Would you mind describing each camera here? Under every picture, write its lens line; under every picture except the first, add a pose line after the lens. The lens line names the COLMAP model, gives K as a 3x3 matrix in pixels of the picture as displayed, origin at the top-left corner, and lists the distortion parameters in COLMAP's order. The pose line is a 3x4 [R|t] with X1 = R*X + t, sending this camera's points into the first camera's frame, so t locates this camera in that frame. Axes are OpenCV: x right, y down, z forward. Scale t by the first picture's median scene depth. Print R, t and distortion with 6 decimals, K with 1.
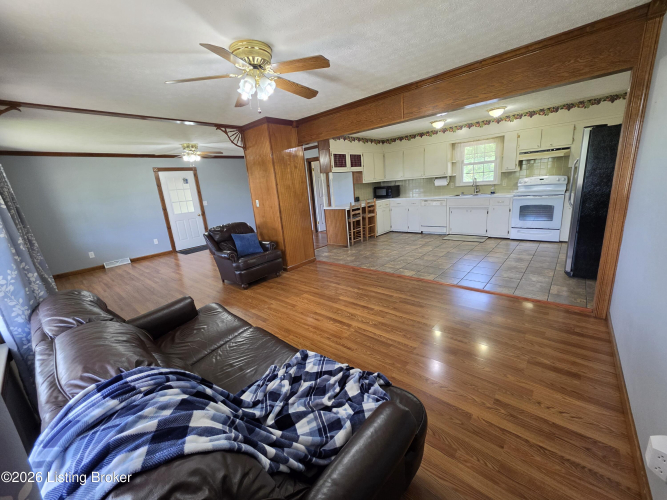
lens RADIAL K [[267.0, 0, 336.3], [0, 267.0, 250.7], [0, 0, 1]] dist [-0.002080, 0.000621]
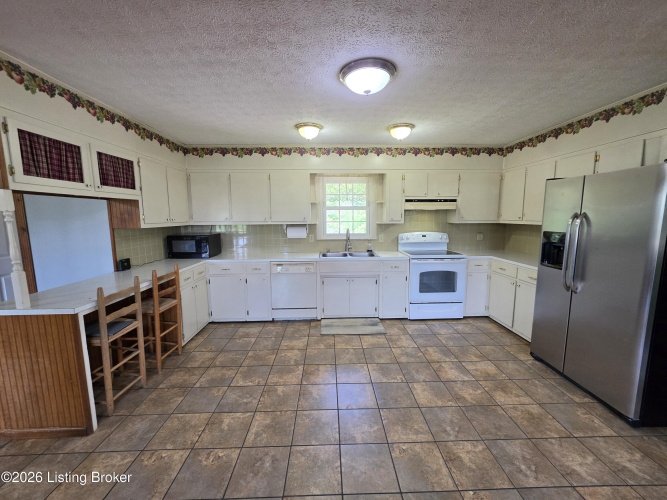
lens RADIAL K [[267.0, 0, 335.8], [0, 267.0, 250.0], [0, 0, 1]] dist [-0.002080, 0.000621]
pose [[0.731434, -0.009378, 0.681848, 0.040079], [0.115718, 0.987110, -0.110557, -0.144606], [-0.672022, 0.159767, 0.723091, 0.521498]]
